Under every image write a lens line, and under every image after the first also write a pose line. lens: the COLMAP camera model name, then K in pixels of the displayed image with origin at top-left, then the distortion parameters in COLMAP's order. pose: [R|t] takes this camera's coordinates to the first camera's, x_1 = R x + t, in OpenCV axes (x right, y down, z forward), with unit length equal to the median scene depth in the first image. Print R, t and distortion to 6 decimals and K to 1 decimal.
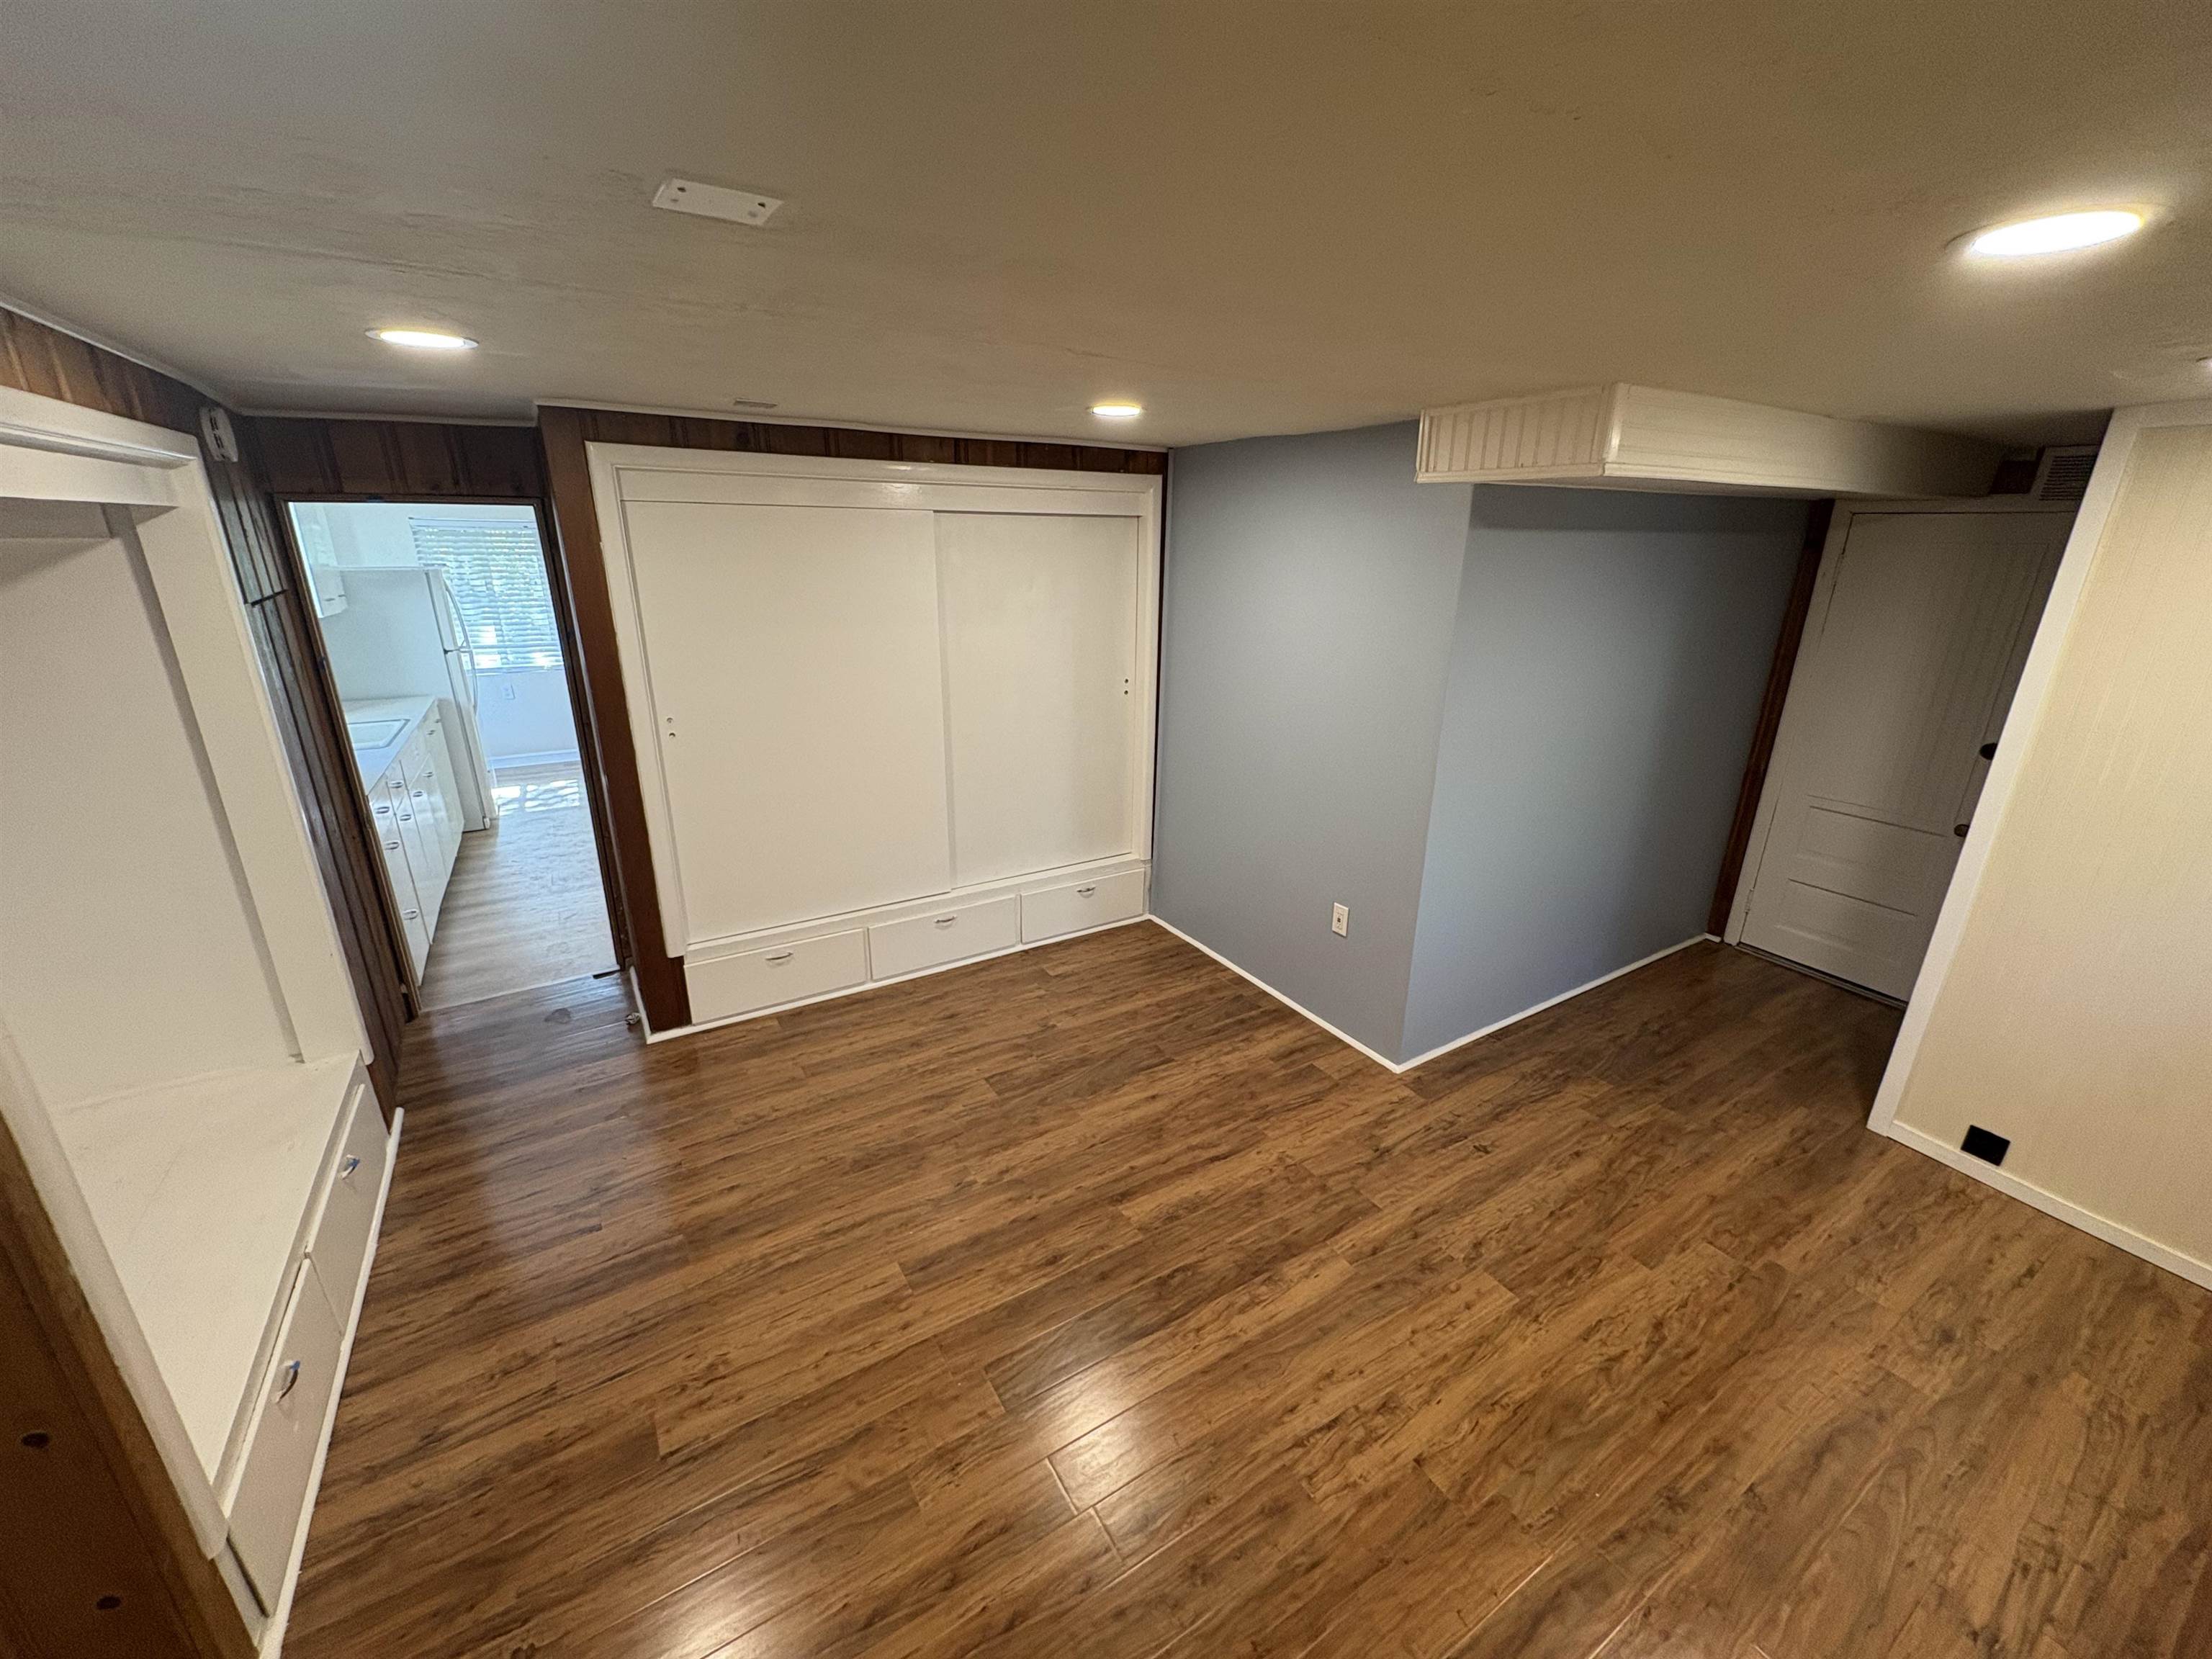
lens RADIAL K [[880.2, 0, 1102.5], [0, 880.2, 836.8], [0, 0, 1]] dist [-0.001242, 0.000319]
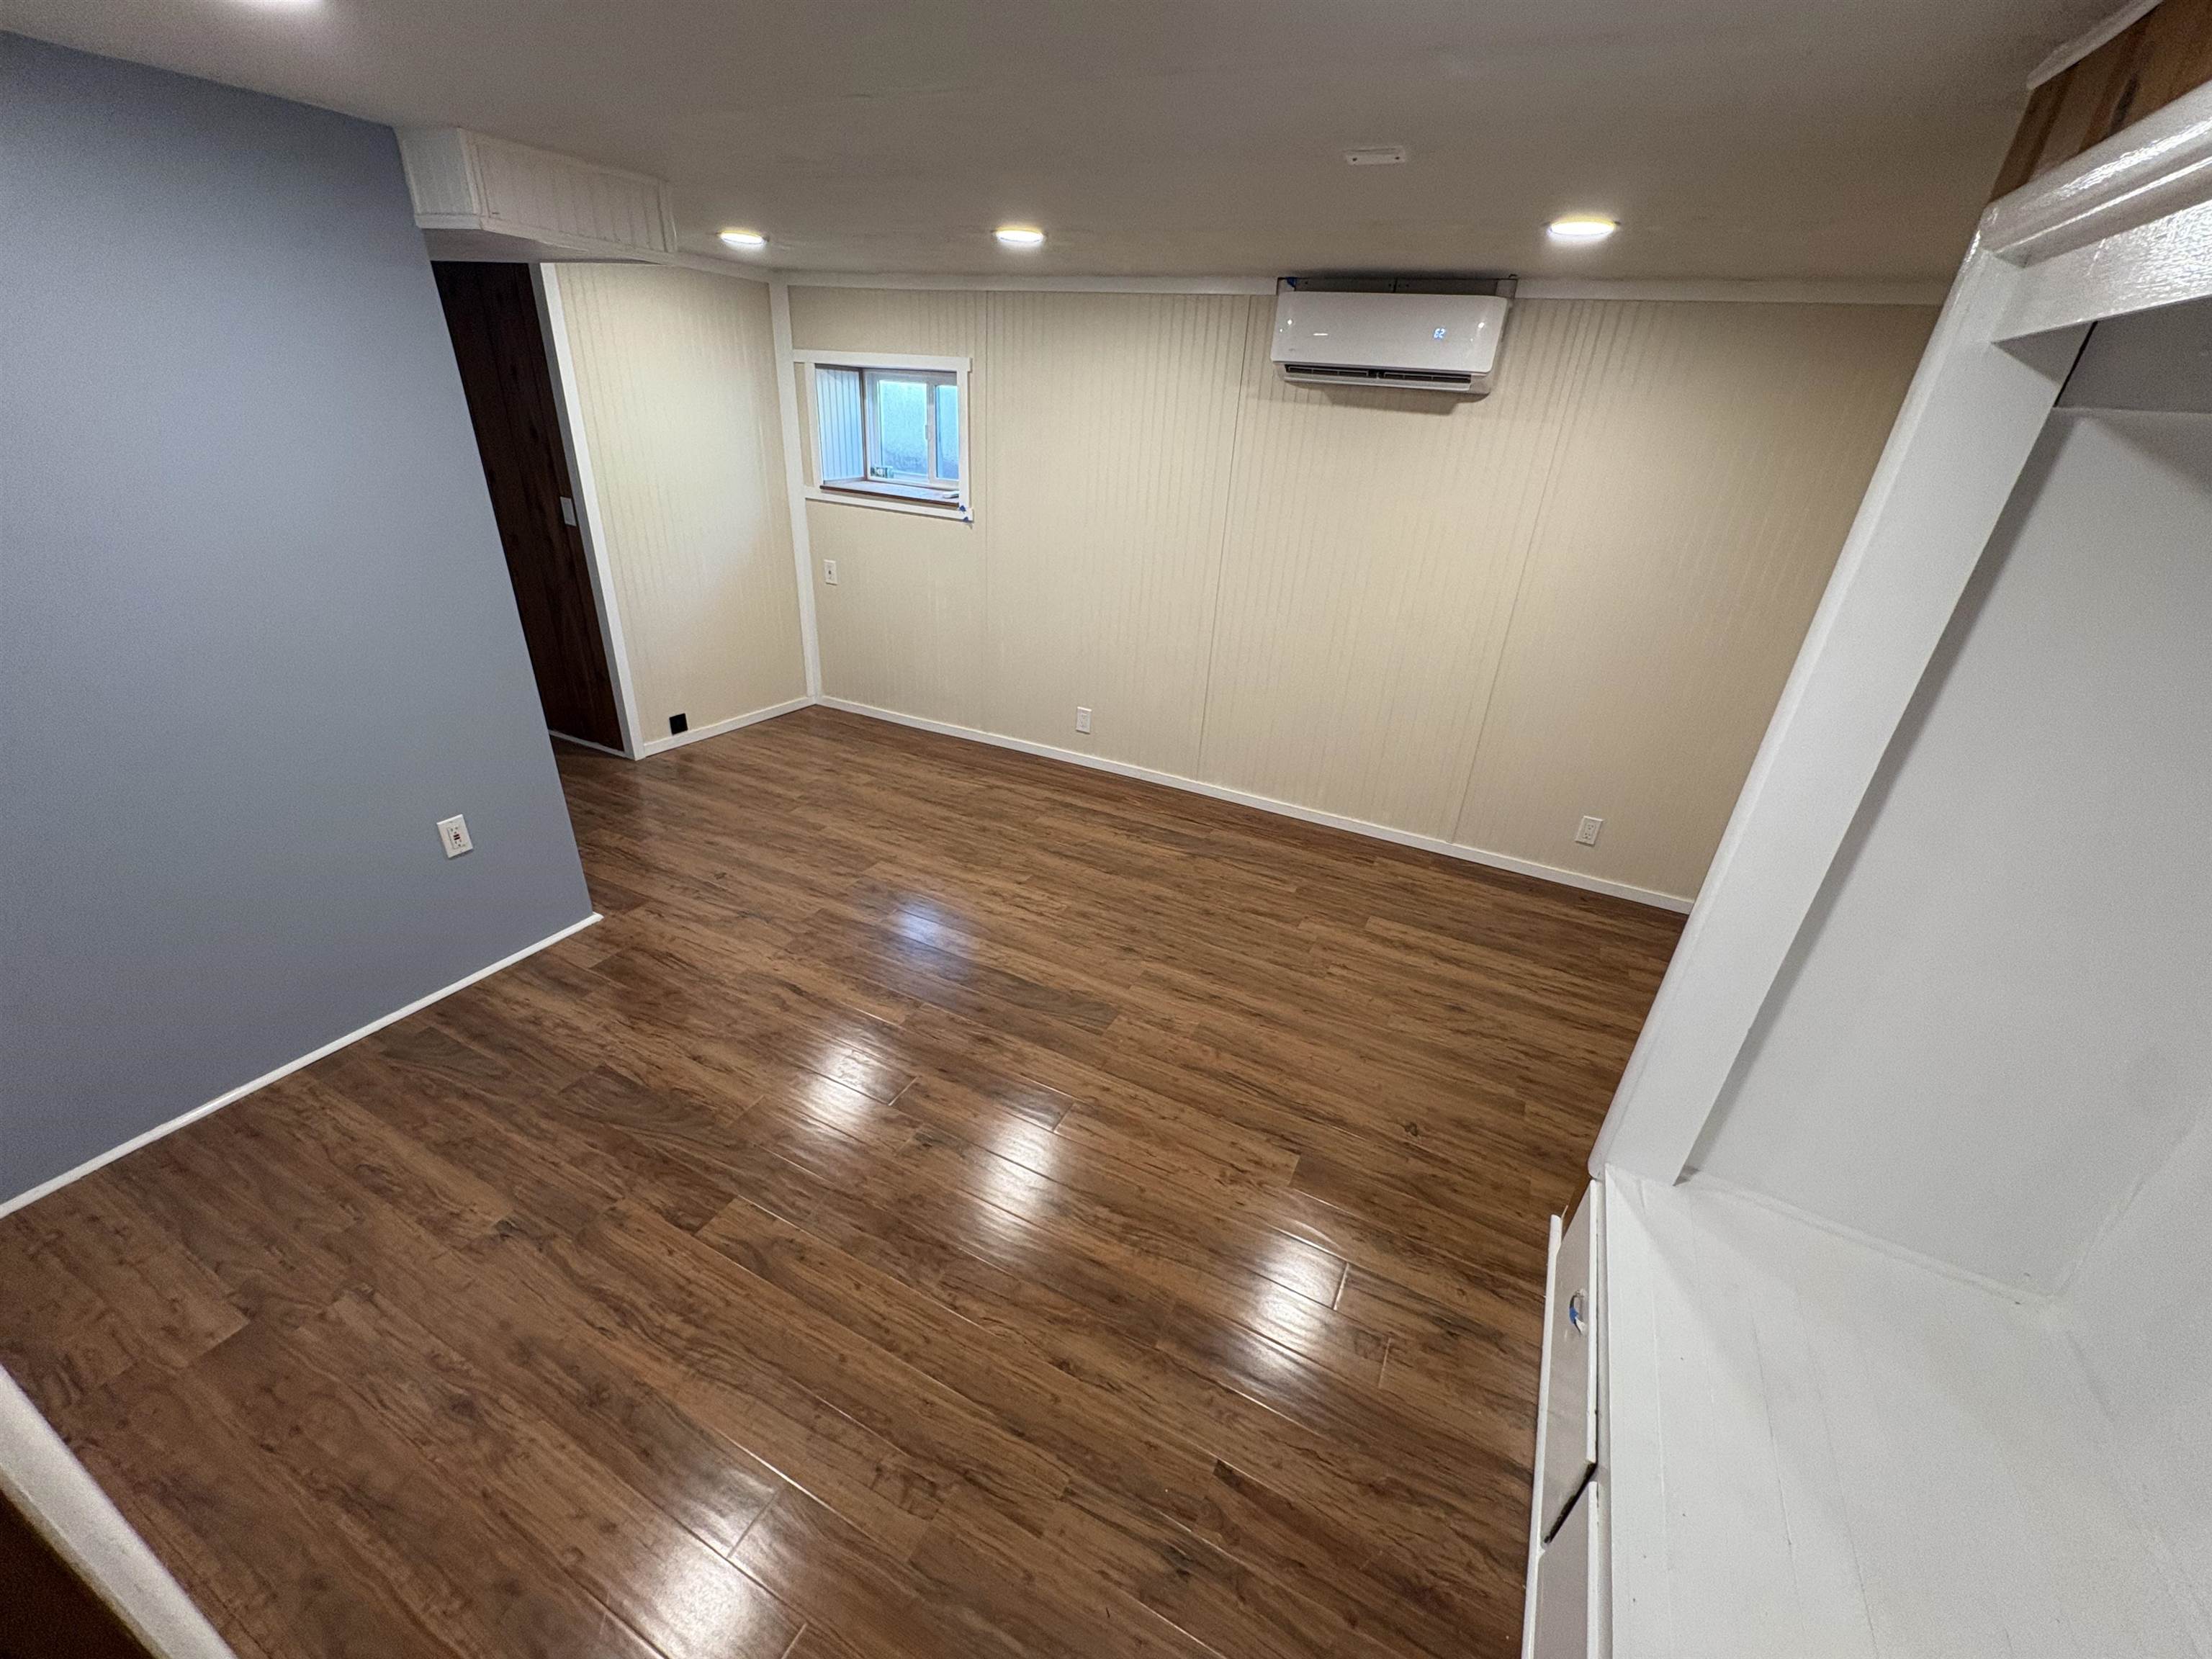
lens RADIAL K [[880.2, 0, 1102.5], [0, 880.2, 836.8], [0, 0, 1]] dist [-0.001242, 0.000319]
pose [[-0.522395, -0.423860, 0.739896, -0.812125], [0.210551, 0.776720, 0.593611, -0.333040], [-0.826300, 0.465885, -0.316510, 1.057740]]
